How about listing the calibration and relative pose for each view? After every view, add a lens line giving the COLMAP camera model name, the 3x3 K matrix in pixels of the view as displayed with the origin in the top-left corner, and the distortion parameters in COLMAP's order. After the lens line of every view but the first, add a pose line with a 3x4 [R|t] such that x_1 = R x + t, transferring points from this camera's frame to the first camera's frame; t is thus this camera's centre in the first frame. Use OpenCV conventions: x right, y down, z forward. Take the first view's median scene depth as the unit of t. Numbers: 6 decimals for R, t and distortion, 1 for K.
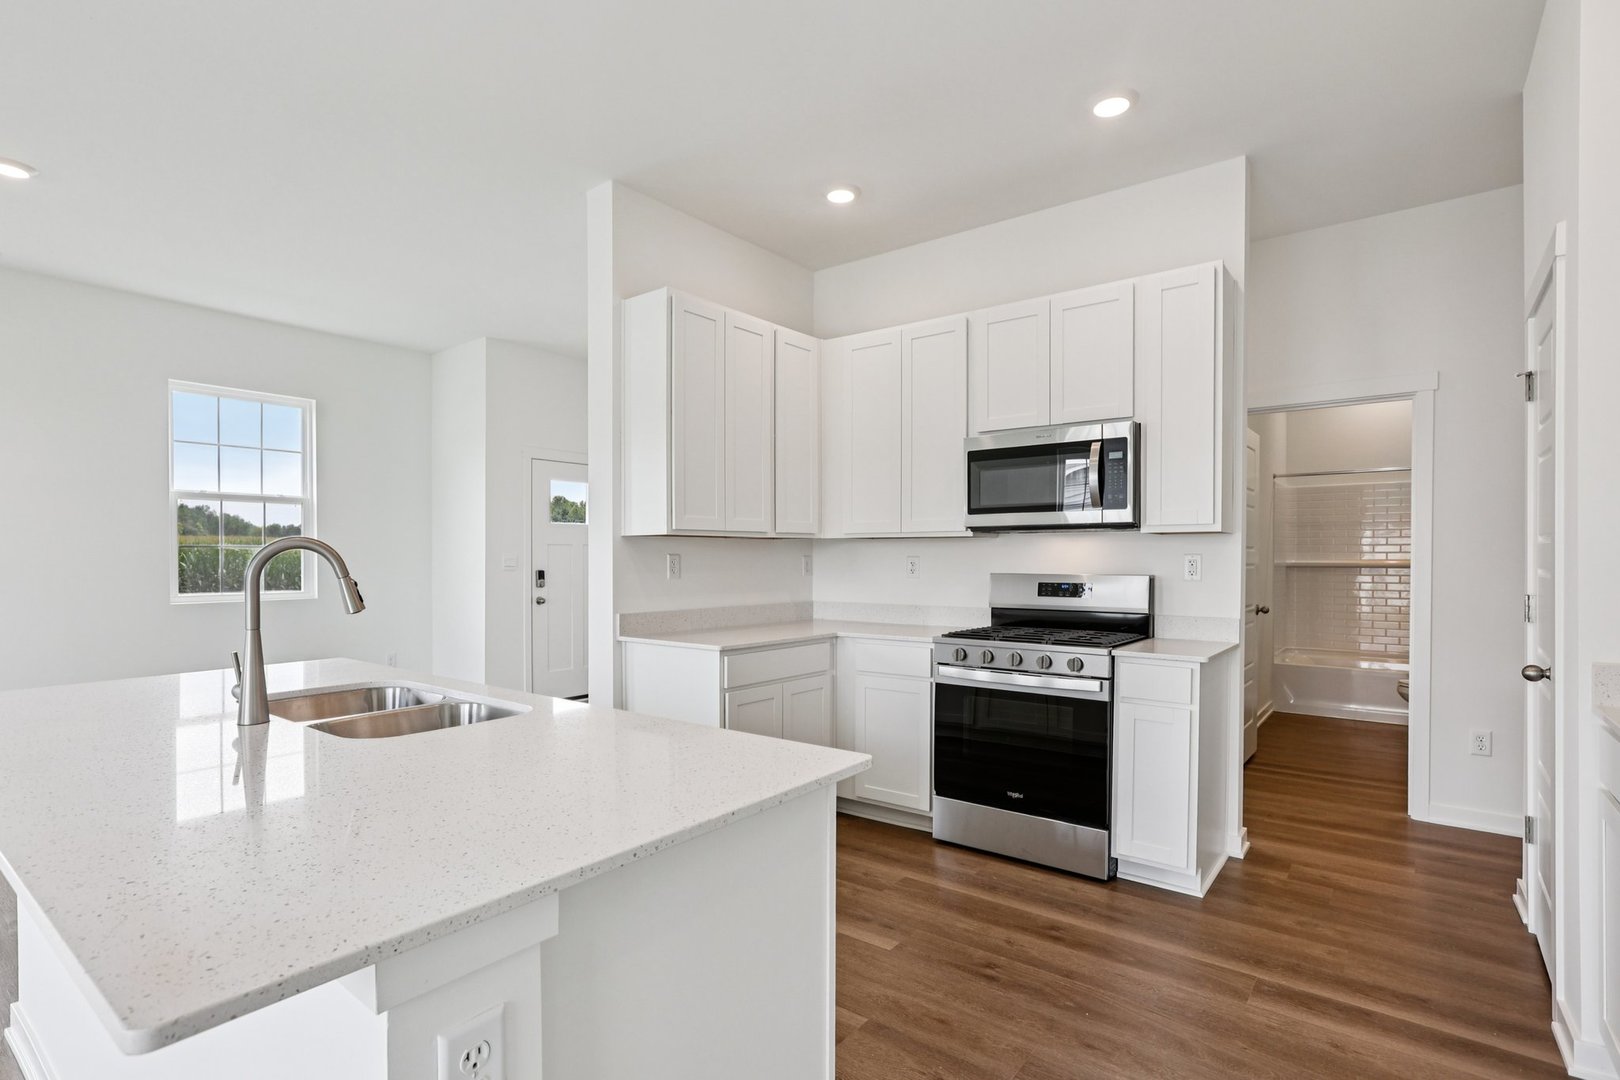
lens RADIAL K [[793.5, 0, 807.4], [0, 793.5, 553.2], [0, 0, 1]] dist [-0.037219, 0.012761]
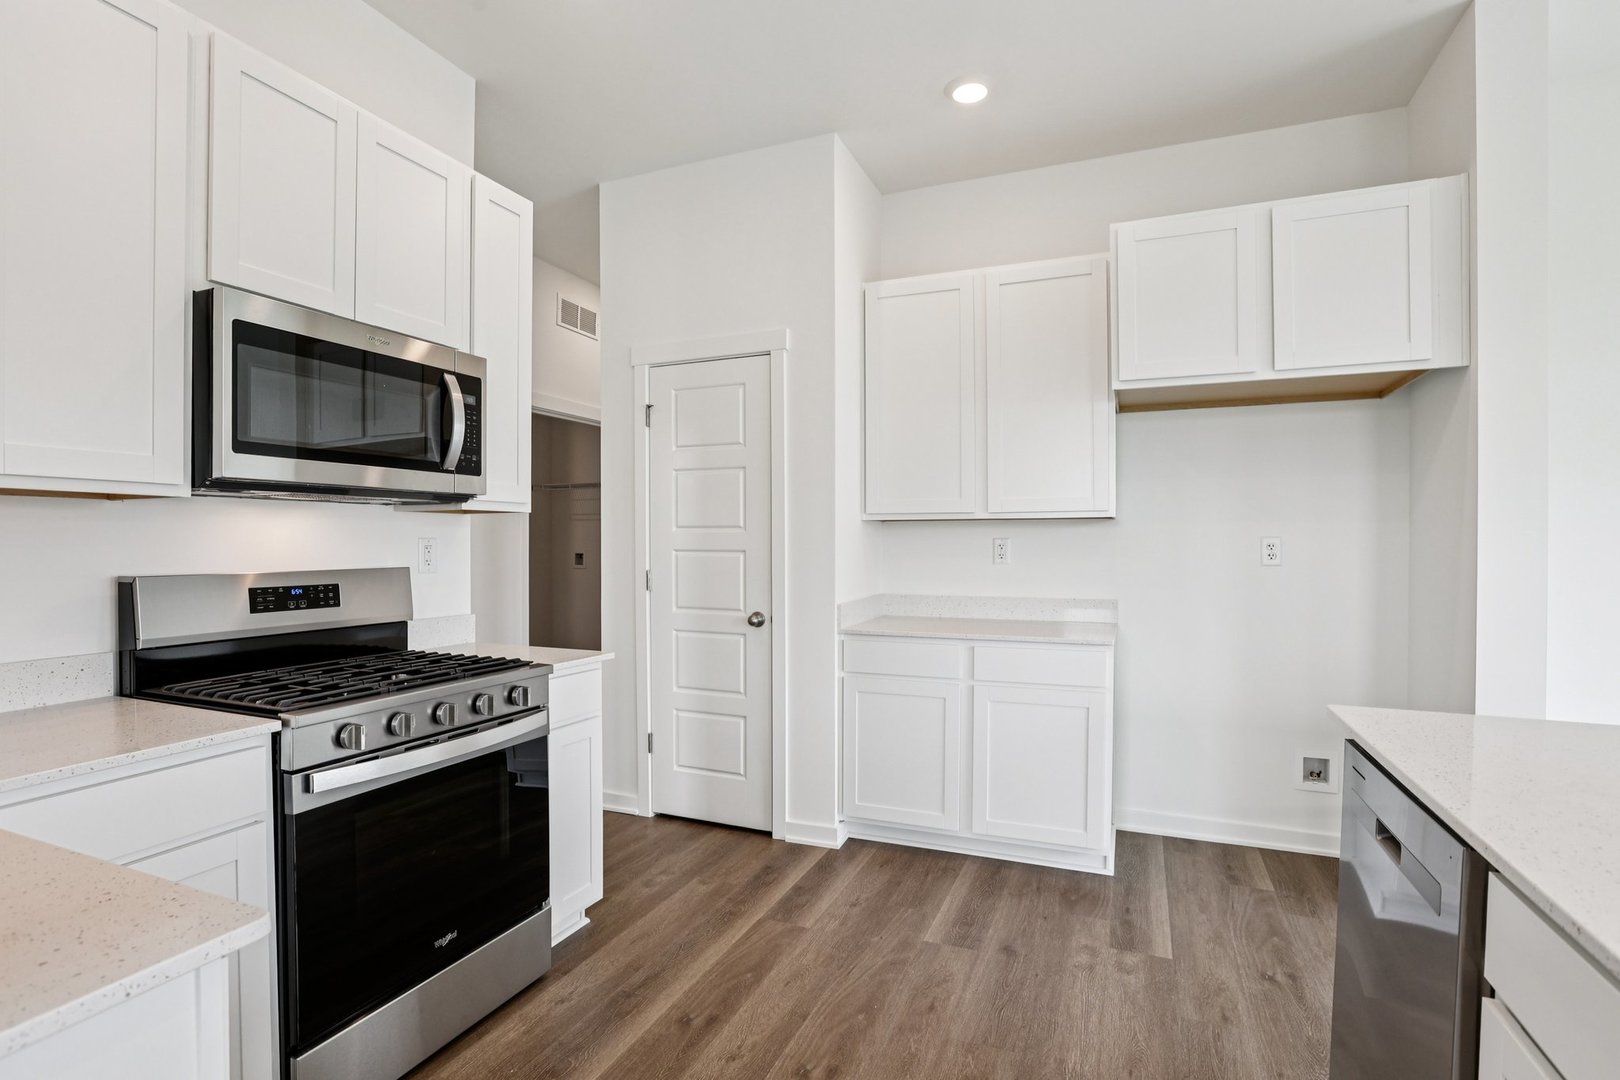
lens RADIAL K [[793.5, 0, 776.3], [0, 793.5, 545.7], [0, 0, 1]] dist [-0.037219, 0.012761]
pose [[-0.251680, -0.007035, 0.967785, -0.464756], [-0.008324, 0.999952, 0.005104, 0.002451], [-0.967775, -0.006771, -0.251727, 1.131073]]
